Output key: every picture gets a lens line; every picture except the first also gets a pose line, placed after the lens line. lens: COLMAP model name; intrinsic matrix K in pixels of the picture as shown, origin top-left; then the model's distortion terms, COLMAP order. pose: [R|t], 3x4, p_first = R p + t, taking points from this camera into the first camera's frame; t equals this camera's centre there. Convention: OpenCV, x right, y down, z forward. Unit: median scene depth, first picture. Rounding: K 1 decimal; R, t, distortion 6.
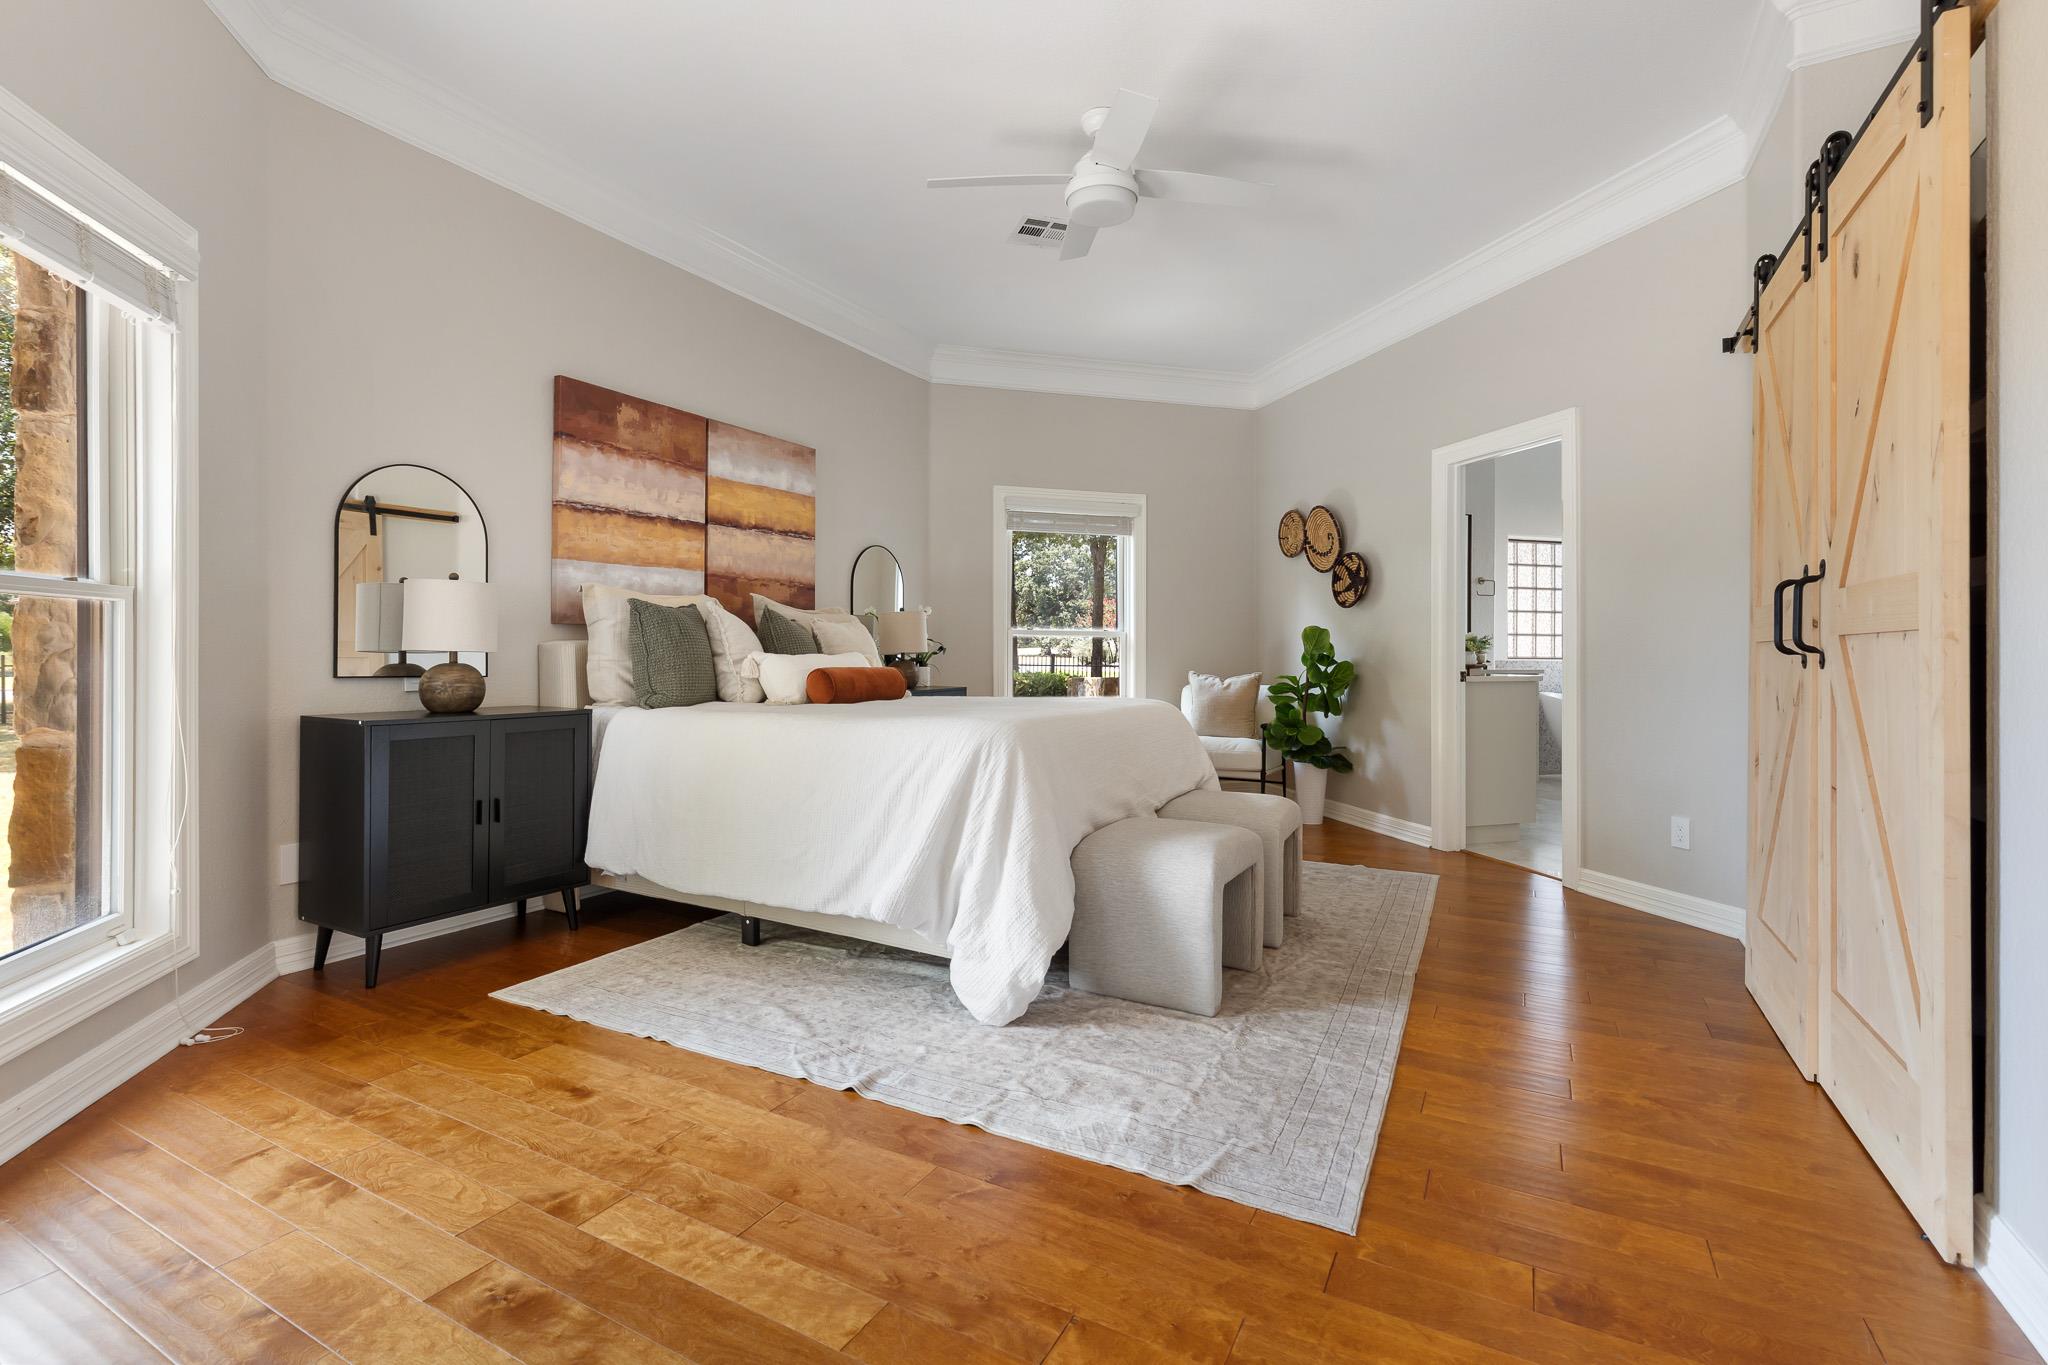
lens RADIAL K [[913.5, 0, 1012.4], [0, 913.5, 640.2], [0, 0, 1]] dist [0.002213, -0.001596]
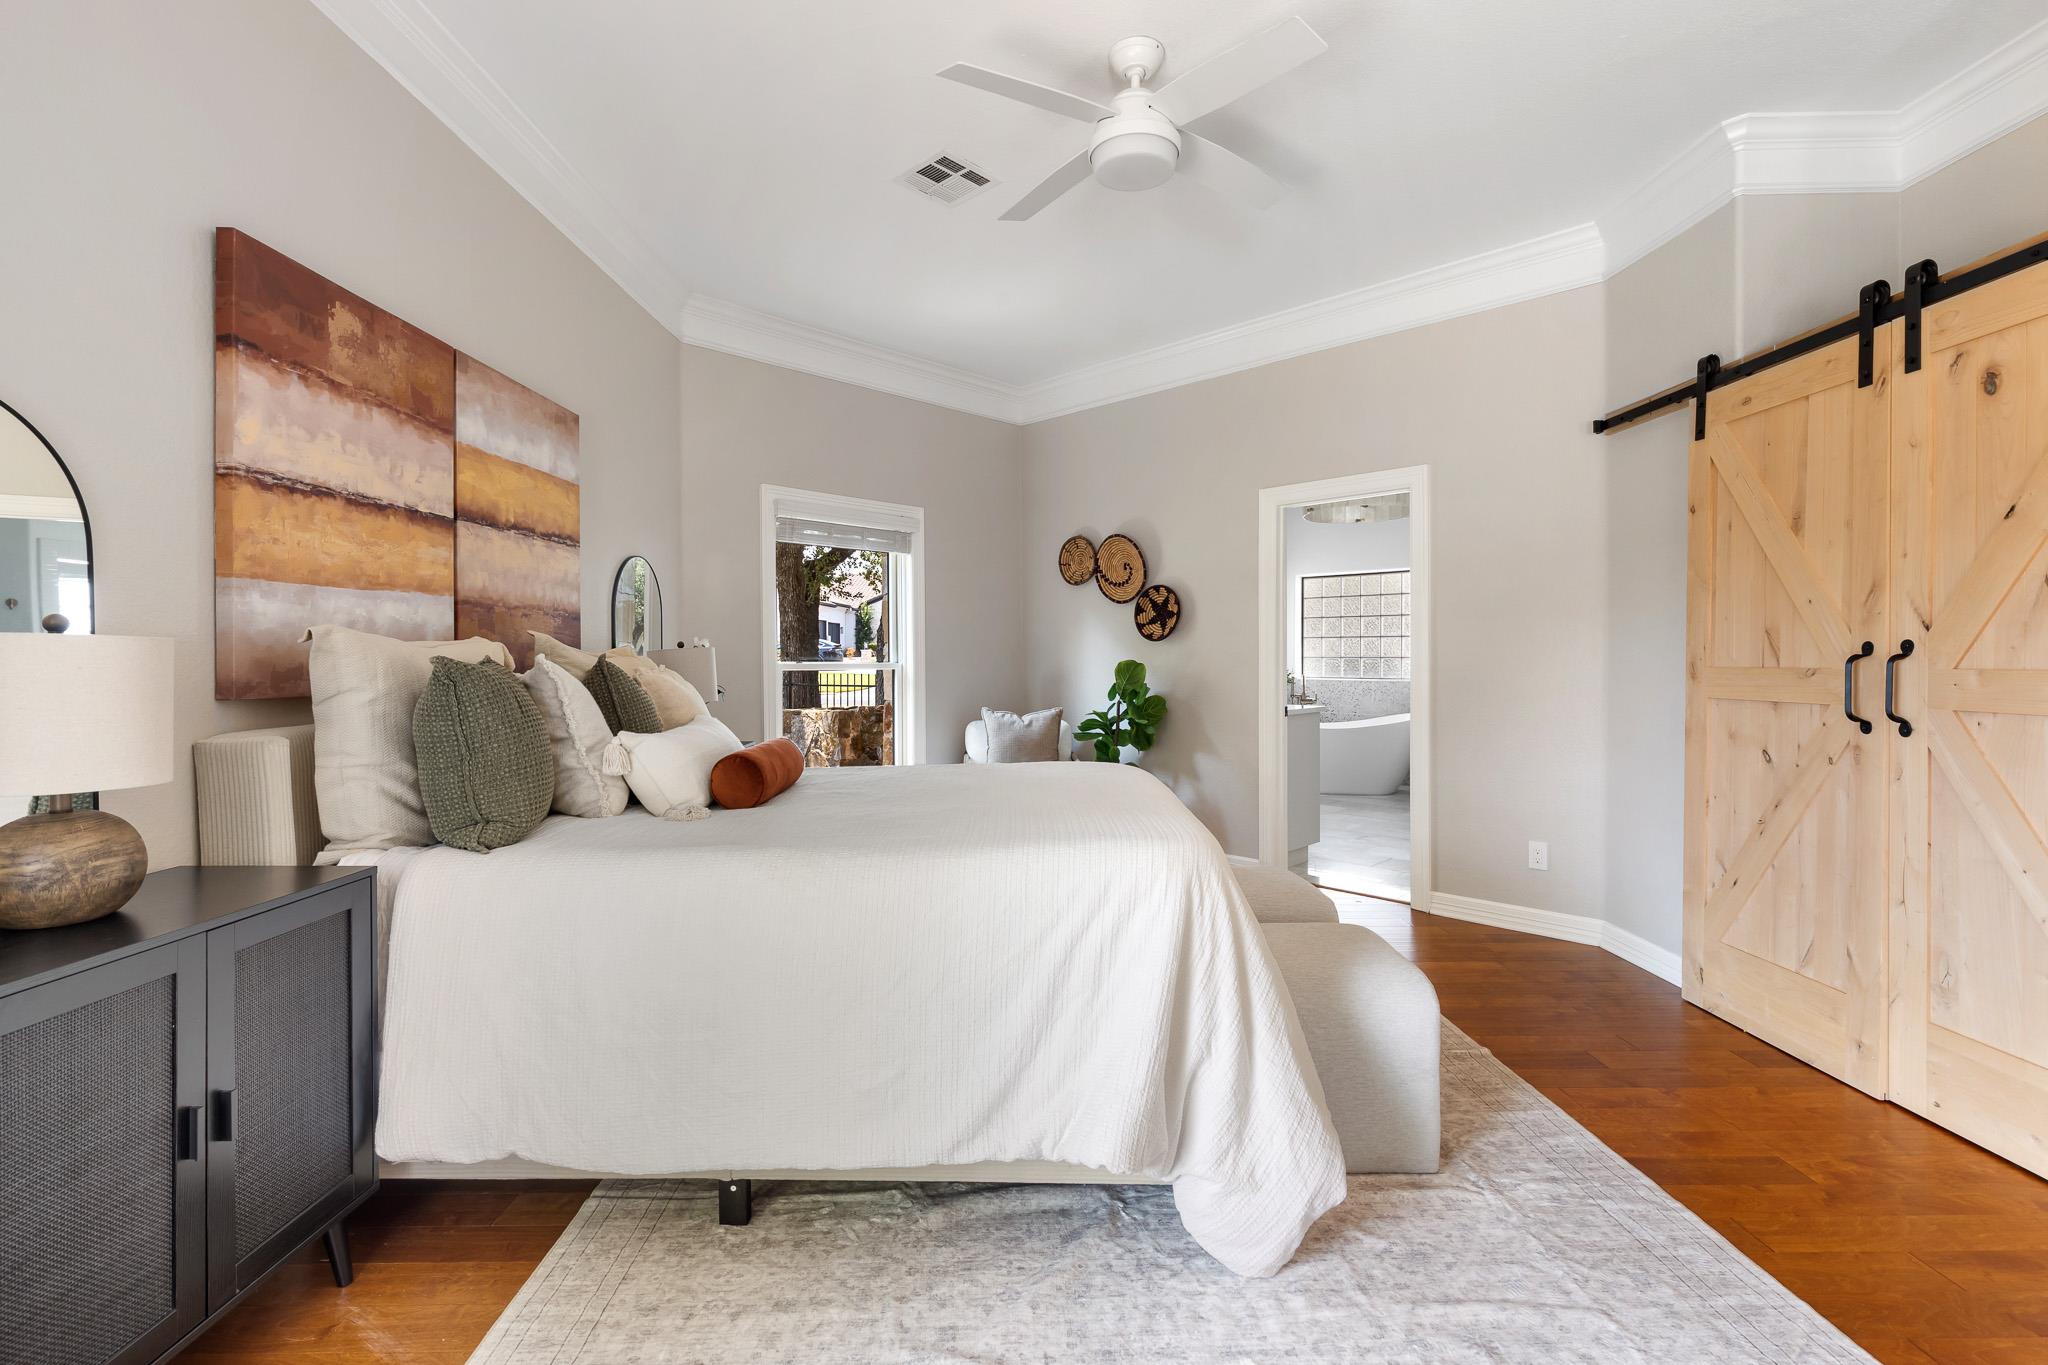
lens RADIAL K [[913.5, 0, 1020.7], [0, 913.5, 656.3], [0, 0, 1]] dist [0.002213, -0.001596]
pose [[0.873752, -0.008803, 0.486292, -0.327347], [0.001671, 0.999885, 0.015096, -0.046729], [-0.486369, -0.012377, 0.873666, 0.291599]]
